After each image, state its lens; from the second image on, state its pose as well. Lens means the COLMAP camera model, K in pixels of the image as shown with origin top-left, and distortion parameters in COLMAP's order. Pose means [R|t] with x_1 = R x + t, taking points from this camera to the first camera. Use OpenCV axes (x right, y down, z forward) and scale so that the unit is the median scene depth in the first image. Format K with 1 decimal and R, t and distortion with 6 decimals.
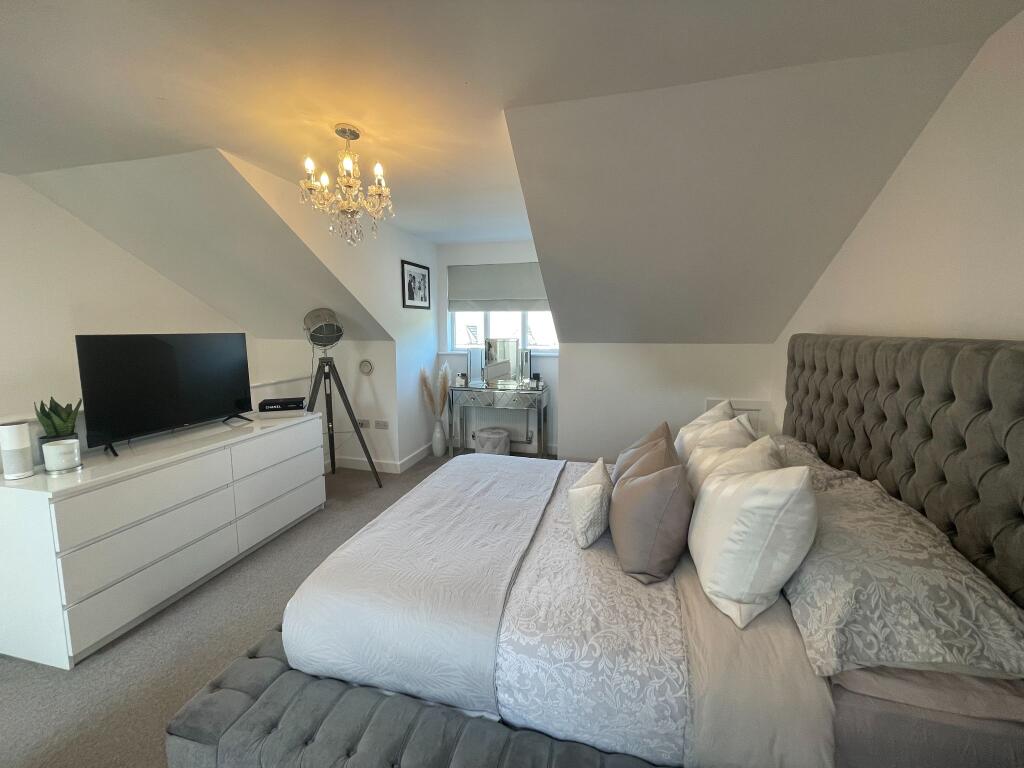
lens RADIAL K [[414.7, 0, 510.8], [0, 414.7, 374.6], [0, 0, 1]] dist [-0.001609, 0.000186]
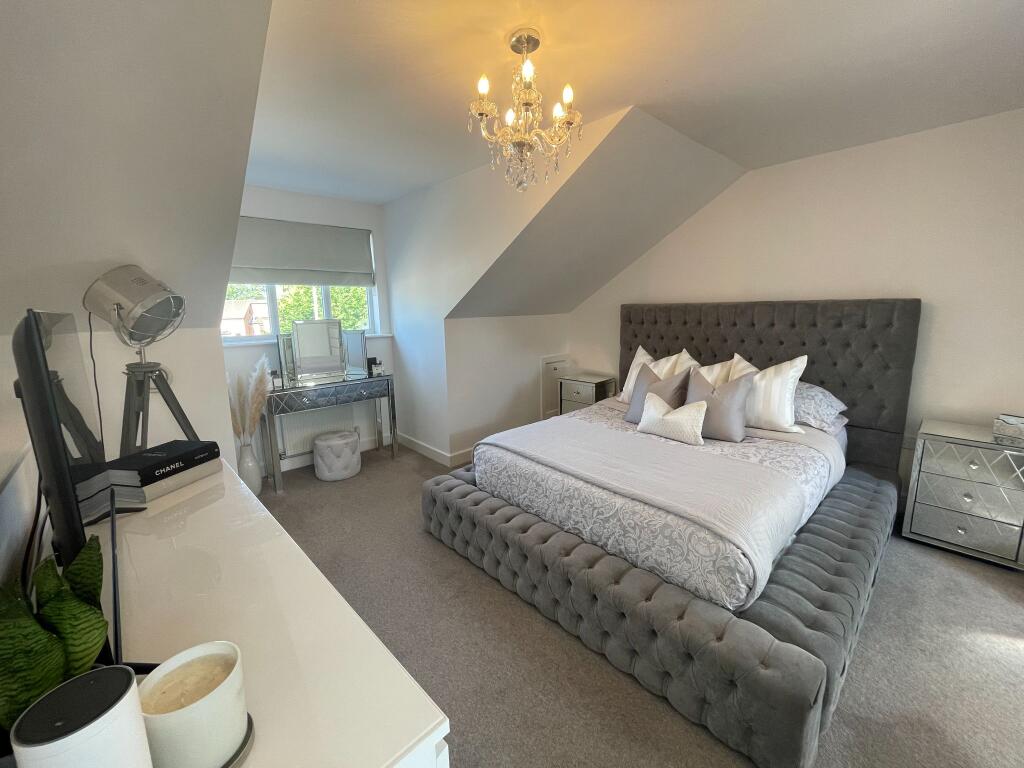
lens RADIAL K [[414.7, 0, 510.8], [0, 414.7, 374.6], [0, 0, 1]] dist [-0.001609, 0.000186]
pose [[0.529349, -0.143938, 0.836105, -0.635343], [0.116250, 0.988513, 0.096577, -0.024171], [-0.840402, 0.046075, 0.540002, 0.343781]]
